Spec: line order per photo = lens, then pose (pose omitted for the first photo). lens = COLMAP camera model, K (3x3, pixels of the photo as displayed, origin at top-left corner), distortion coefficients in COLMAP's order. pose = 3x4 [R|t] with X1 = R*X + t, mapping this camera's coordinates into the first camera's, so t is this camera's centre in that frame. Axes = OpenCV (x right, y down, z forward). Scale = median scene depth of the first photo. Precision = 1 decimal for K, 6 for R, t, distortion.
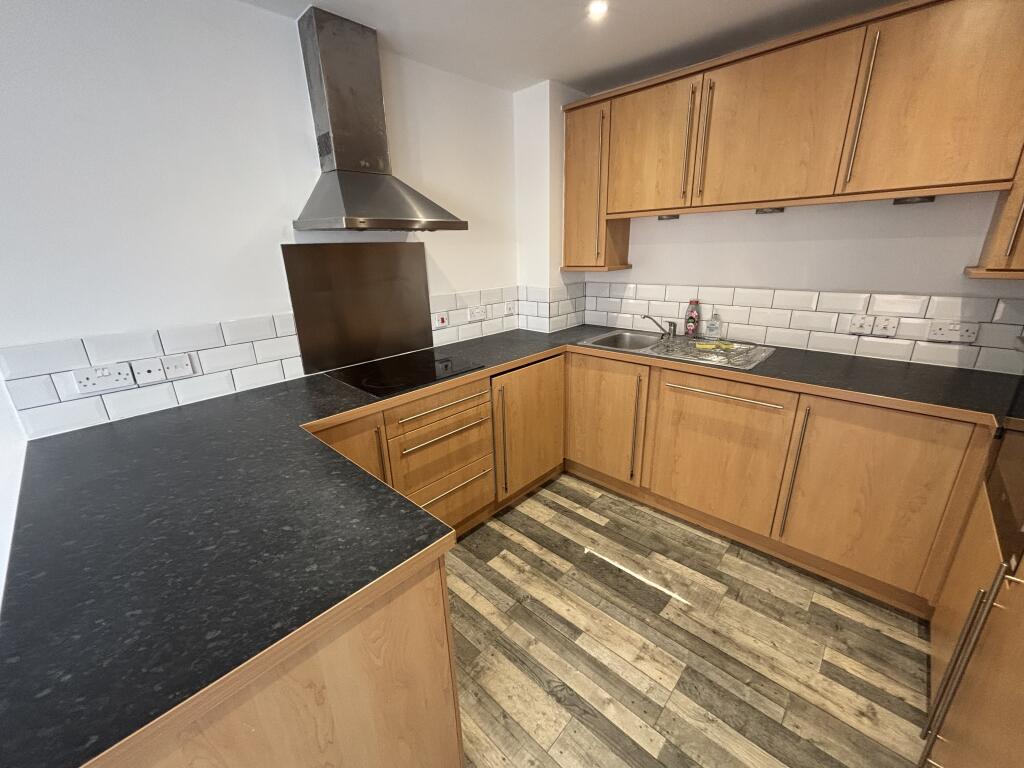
lens RADIAL K [[411.9, 0, 511.6], [0, 411.9, 388.5], [0, 0, 1]] dist [-0.000446, -0.000136]
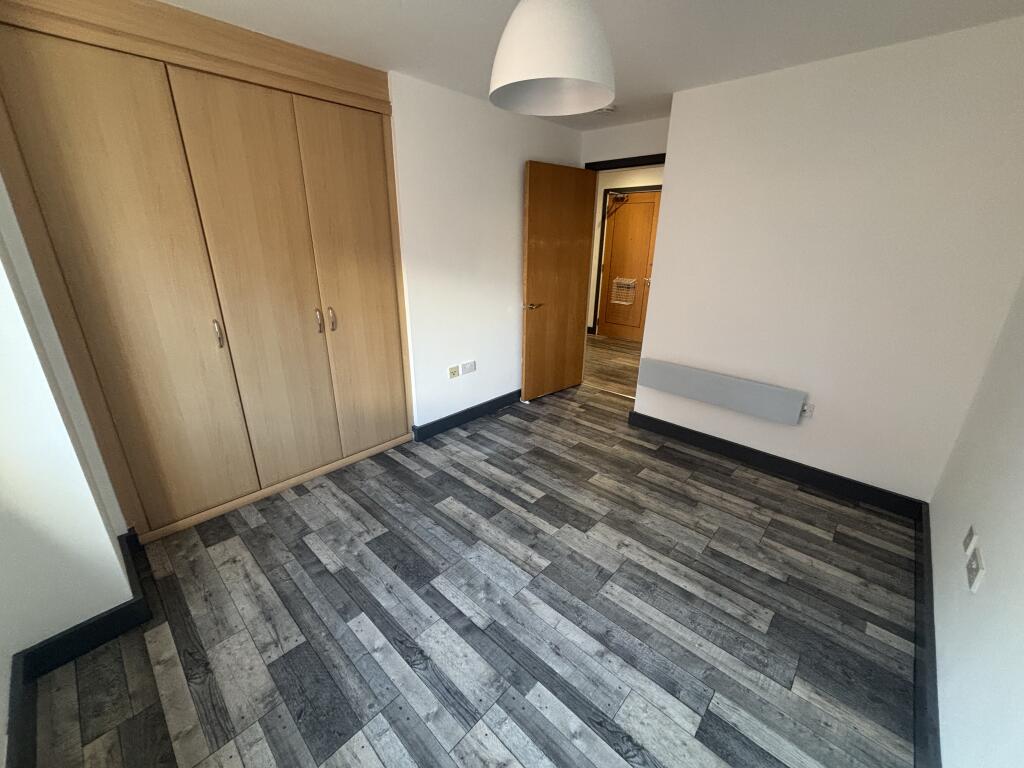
lens RADIAL K [[411.9, 0, 513.7], [0, 411.9, 382.1], [0, 0, 1]] dist [-0.000446, -0.000136]
pose [[-0.999844, 0.017652, 0.000434, 0.033663], [0.014122, 0.784659, 0.619767, -0.664190], [0.010599, 0.619677, -0.784786, 1.925769]]
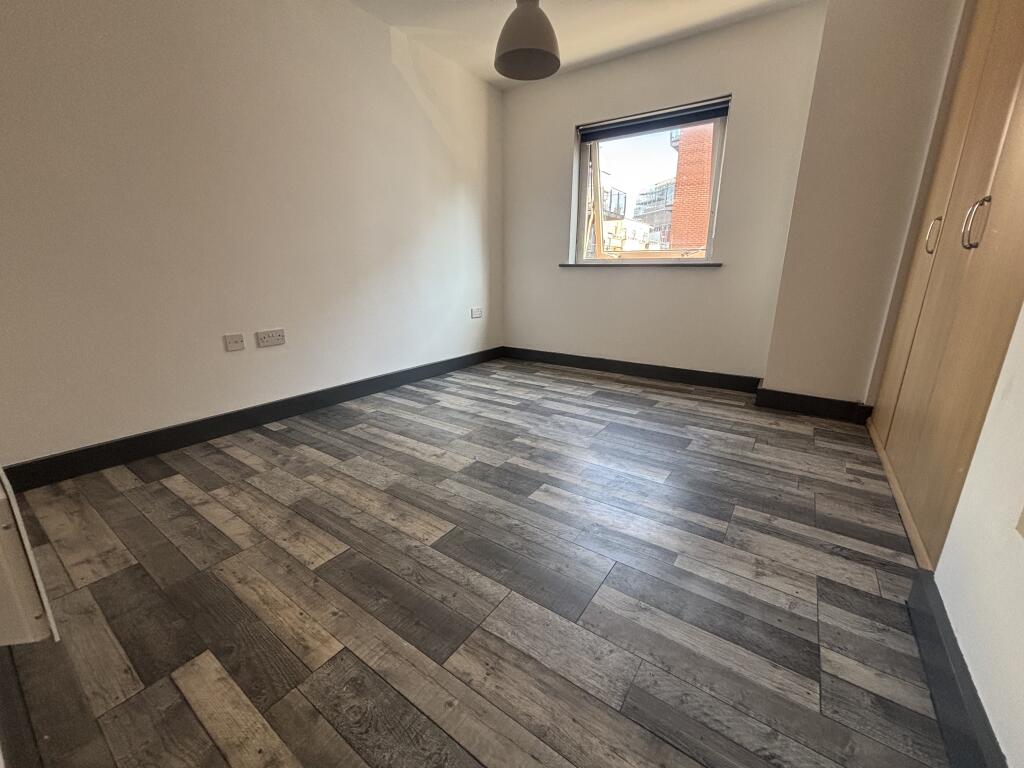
lens RADIAL K [[411.9, 0, 512.8], [0, 411.9, 382.2], [0, 0, 1]] dist [-0.000446, -0.000136]
pose [[0.989487, -0.006522, 0.144474, -0.220801], [0.015710, 0.997919, -0.062545, 0.275603], [-0.143765, 0.064157, 0.987530, 0.223884]]
